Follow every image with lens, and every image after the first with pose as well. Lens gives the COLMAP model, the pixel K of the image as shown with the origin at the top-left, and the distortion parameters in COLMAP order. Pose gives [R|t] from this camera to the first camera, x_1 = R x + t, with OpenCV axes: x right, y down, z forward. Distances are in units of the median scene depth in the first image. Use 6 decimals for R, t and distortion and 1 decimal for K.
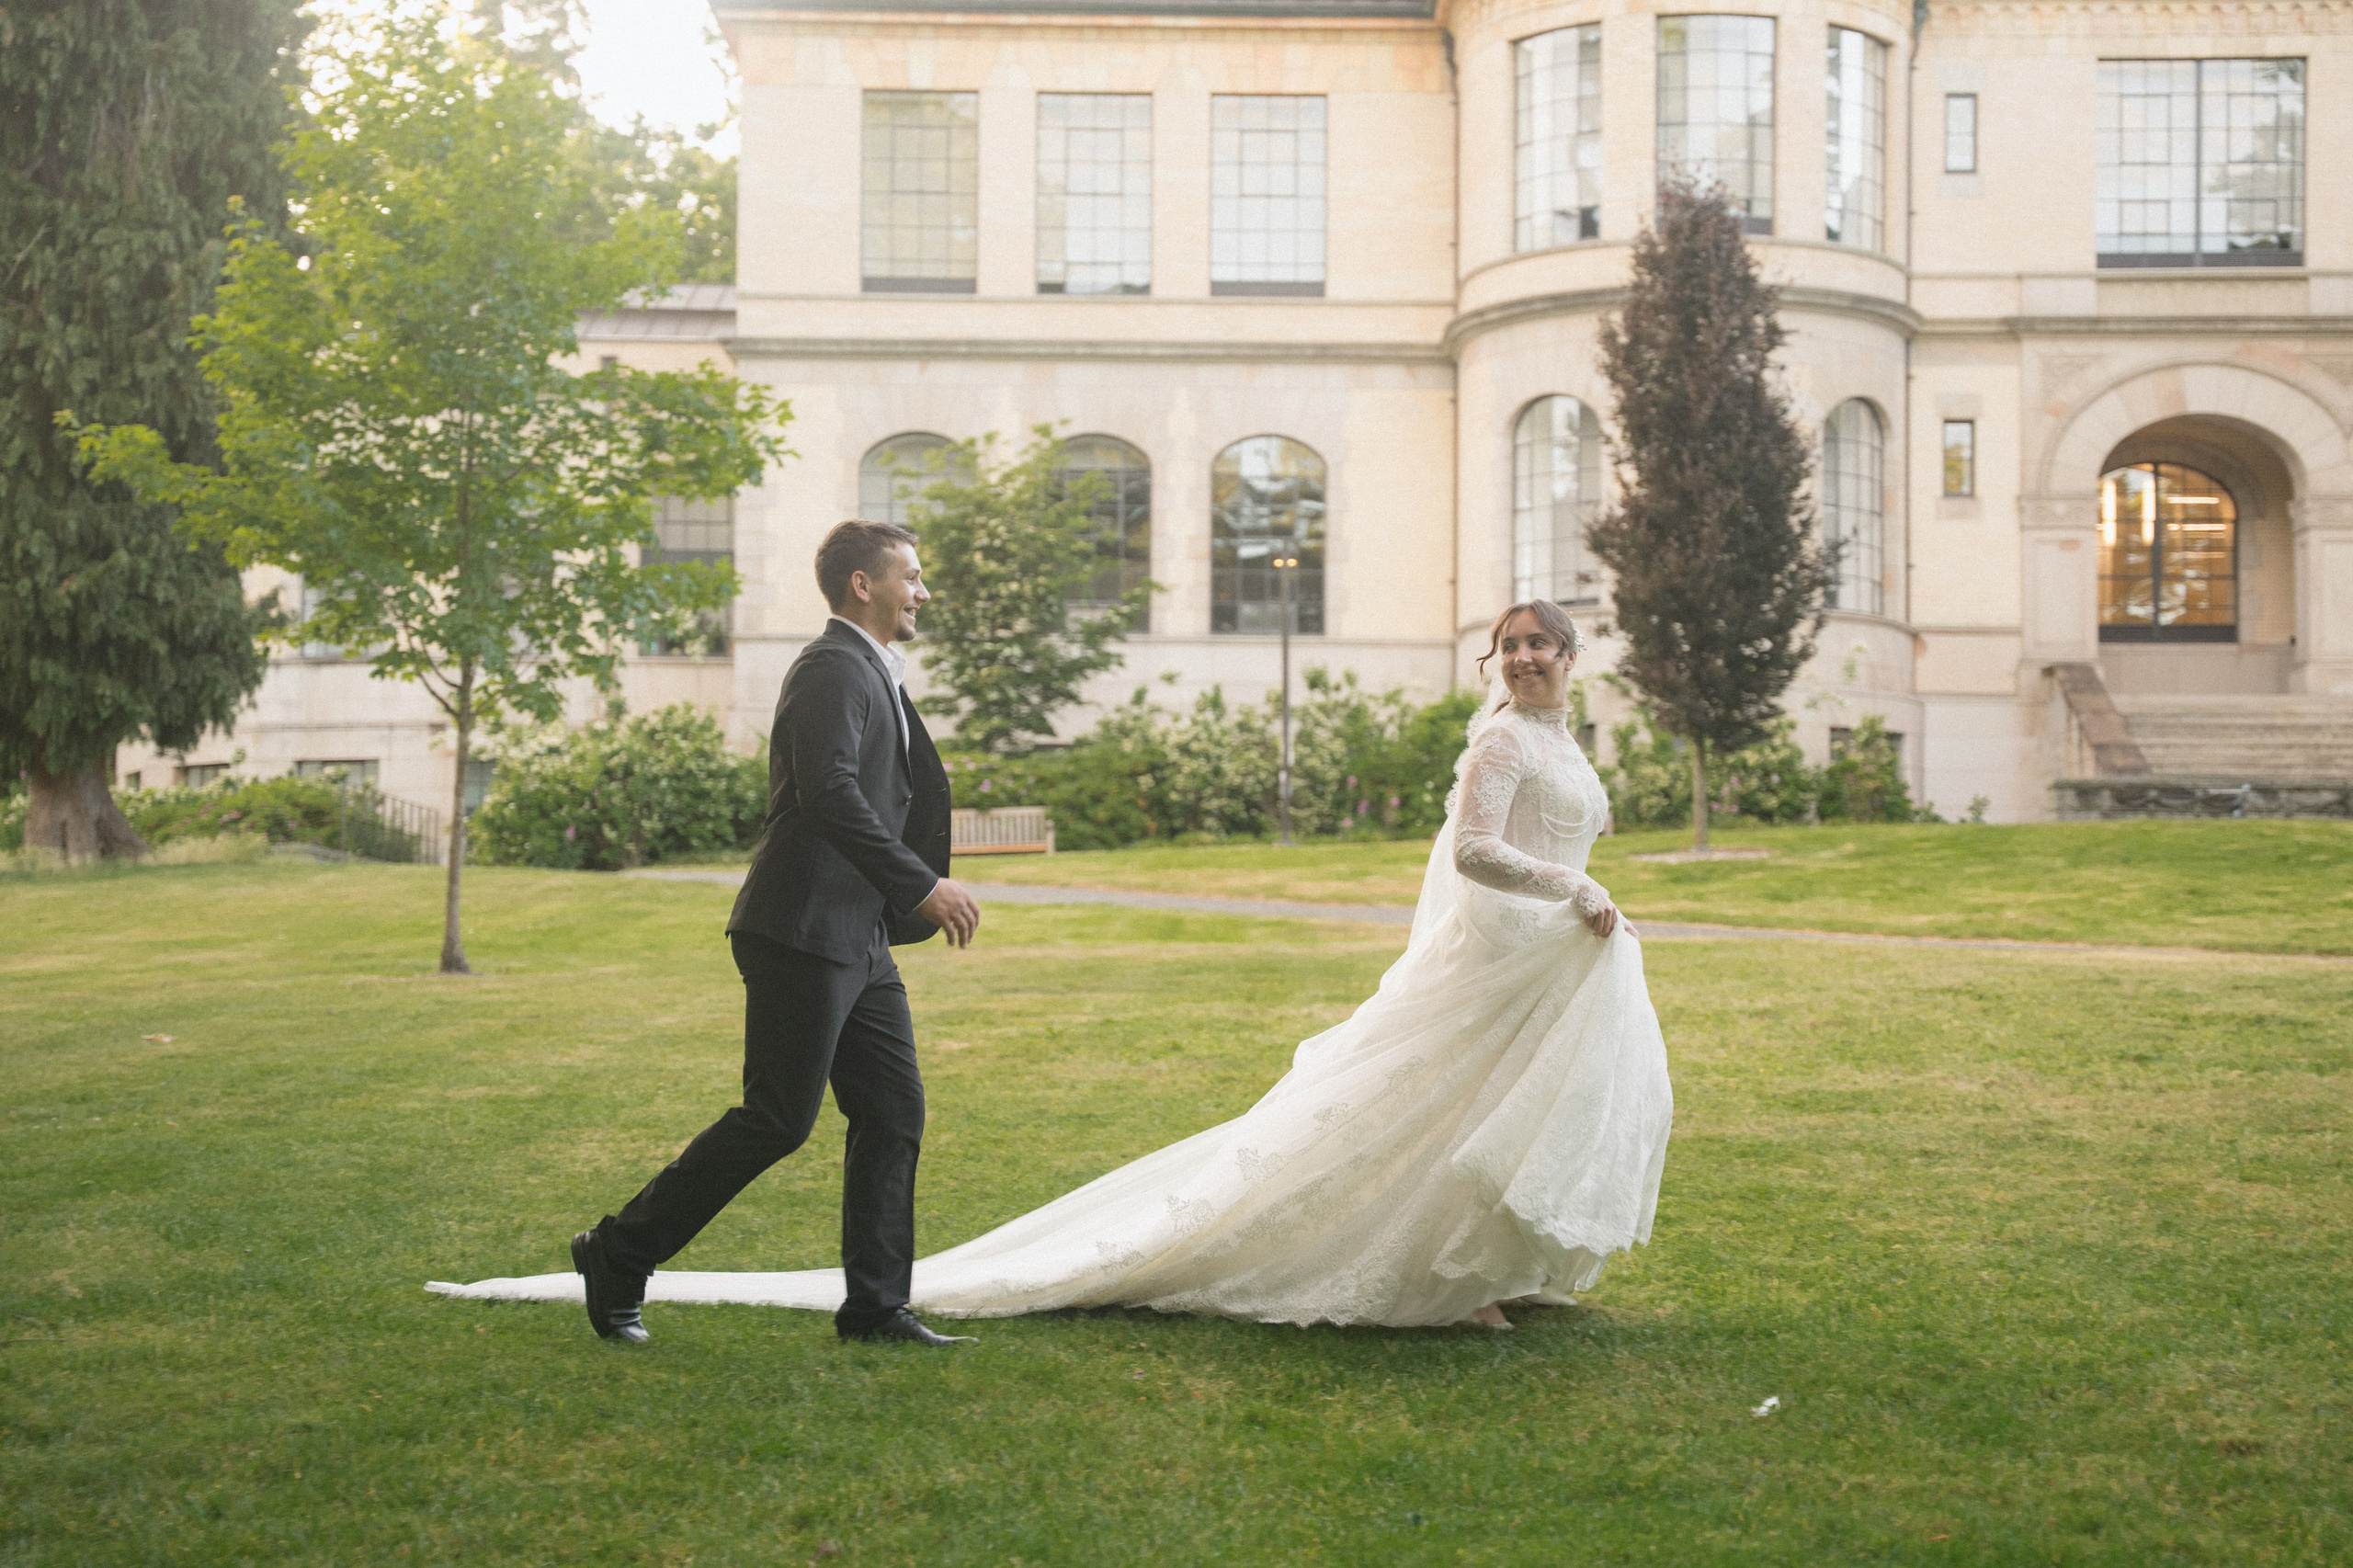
lens RADIAL K [[3798.0, 0, 1179.7], [0, 3798.0, 814.4], [0, 0, 1]] dist [0.149560, 0.041145]
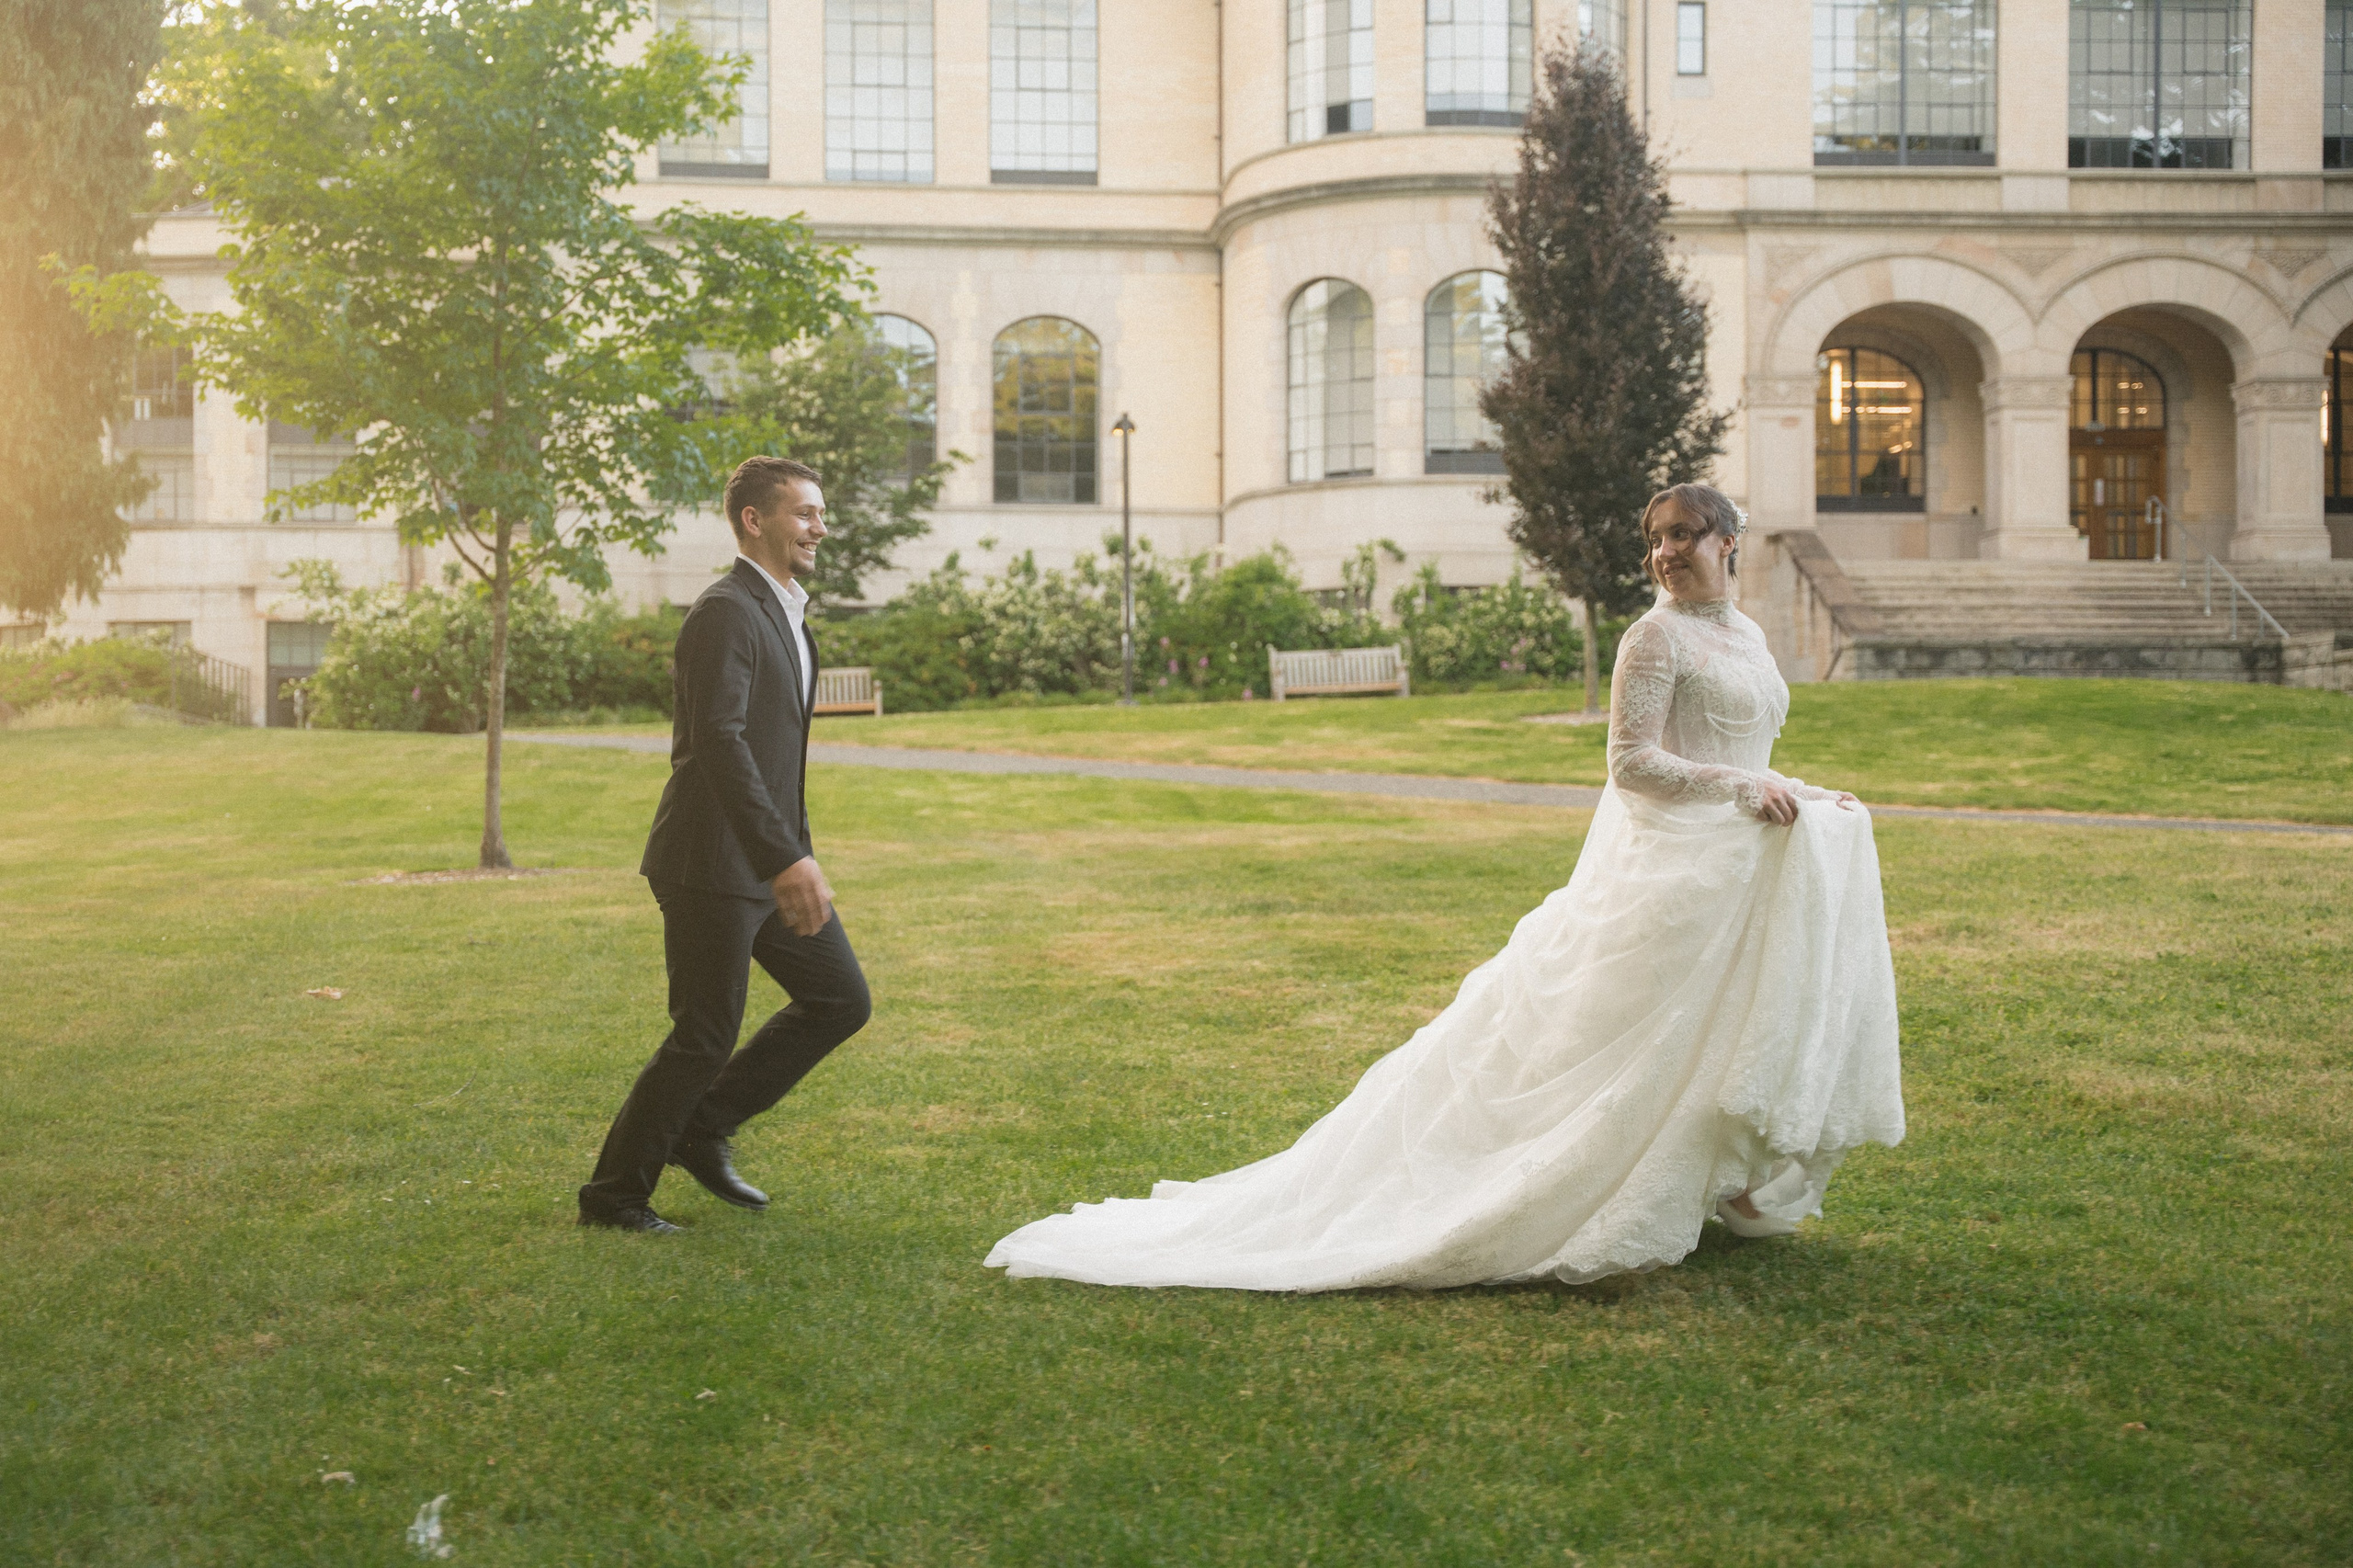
lens RADIAL K [[3199.1, 0, 1071.0], [0, 3199.1, 789.2], [0, 0, 1]] dist [0.092329, 0.062367]
pose [[0.995741, -0.006516, 0.091968, -0.060610], [0.002845, 0.999196, 0.039995, -0.003500], [-0.092154, -0.039563, 0.994958, 0.114571]]
